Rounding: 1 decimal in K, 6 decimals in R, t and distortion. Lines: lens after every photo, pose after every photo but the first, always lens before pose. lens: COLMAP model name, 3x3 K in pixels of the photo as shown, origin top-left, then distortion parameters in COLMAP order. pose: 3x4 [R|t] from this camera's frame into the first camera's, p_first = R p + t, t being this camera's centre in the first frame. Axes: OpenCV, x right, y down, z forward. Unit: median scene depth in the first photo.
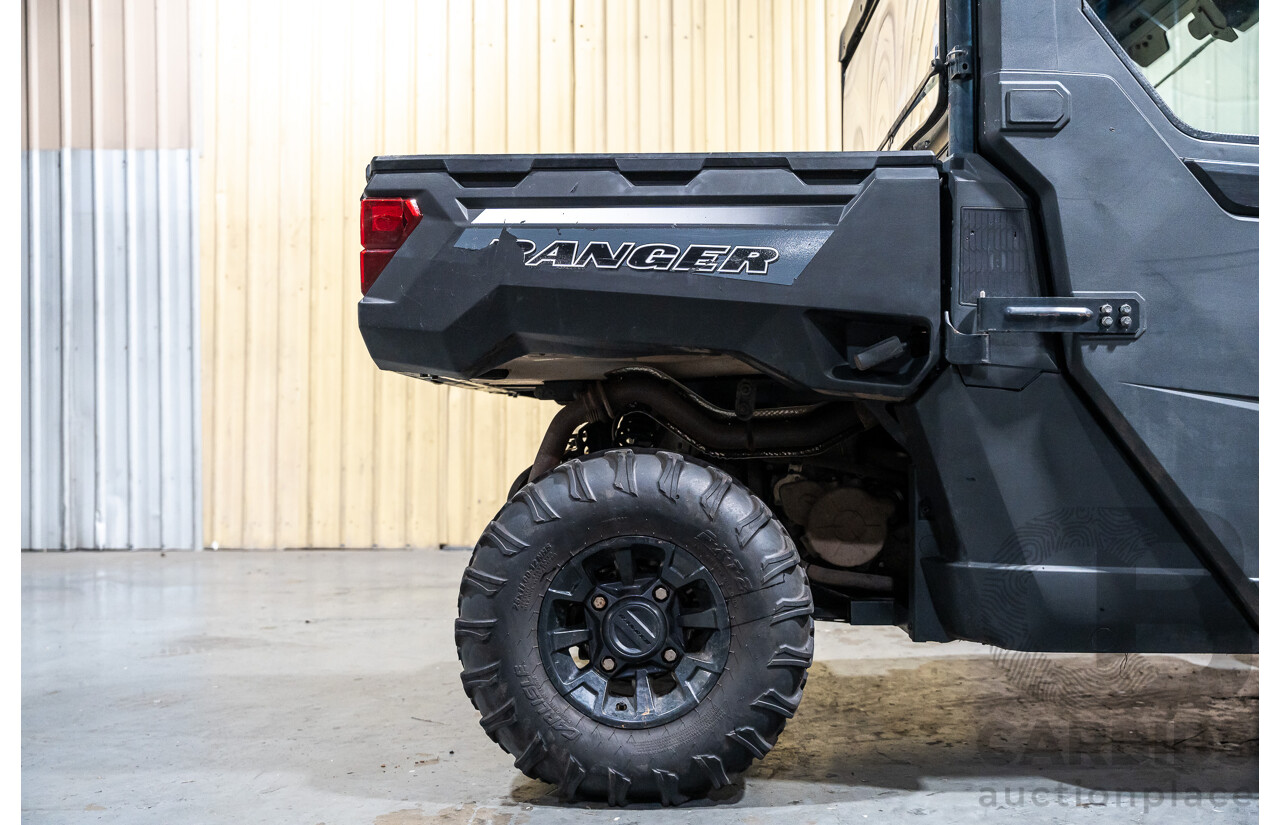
lens RADIAL K [[1273.8, 0, 640.0], [0, 1273.8, 412.5], [0, 0, 1]] dist [0.007875, -0.003651]
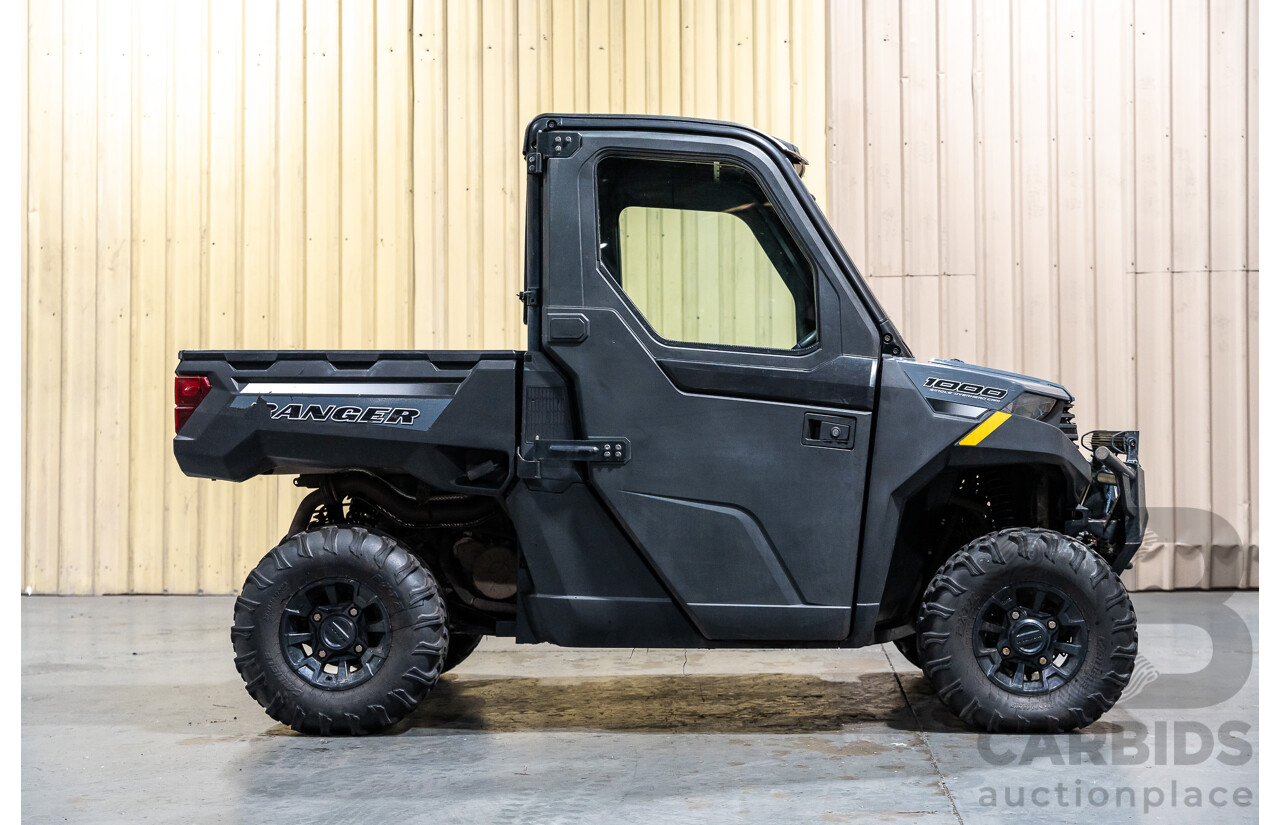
lens RADIAL K [[2001.5, 0, 616.1], [0, 2001.5, 436.0], [0, 0, 1]] dist [0.027779, 0.051287]
pose [[0.999955, 0.003319, -0.008855, 0.385955], [-0.003124, 0.999754, 0.021962, -0.149472], [0.008926, -0.021933, 0.999720, -1.636442]]
